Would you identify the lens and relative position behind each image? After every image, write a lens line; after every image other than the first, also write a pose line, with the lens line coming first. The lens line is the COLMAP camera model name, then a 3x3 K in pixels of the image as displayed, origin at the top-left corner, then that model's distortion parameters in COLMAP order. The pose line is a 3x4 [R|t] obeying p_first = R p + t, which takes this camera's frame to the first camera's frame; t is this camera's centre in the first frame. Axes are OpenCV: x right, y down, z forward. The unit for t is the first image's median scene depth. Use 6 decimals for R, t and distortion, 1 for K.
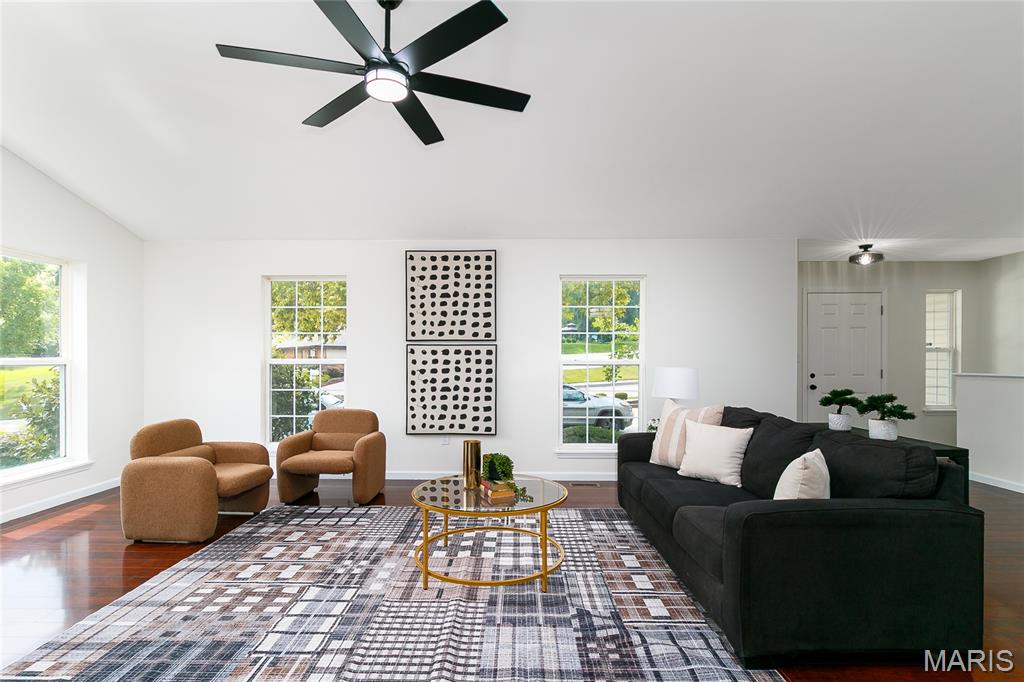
lens RADIAL K [[537.2, 0, 513.1], [0, 537.2, 359.4], [0, 0, 1]] dist [-0.000404, -0.001614]
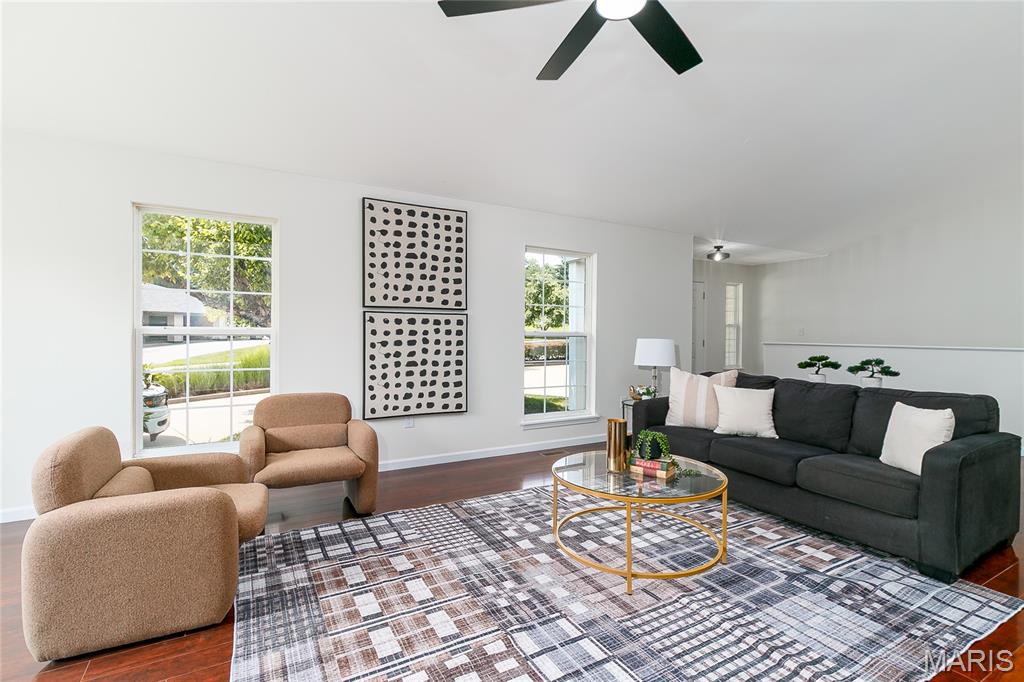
lens RADIAL K [[492.2, 0, 538.8], [0, 492.2, 334.9], [0, 0, 1]] dist [0.002461, 0.000660]
pose [[0.844726, 0.002973, 0.535191, -0.557379], [-0.007439, 0.999953, 0.006188, 0.003169], [-0.535148, -0.009209, 0.844708, 0.319155]]
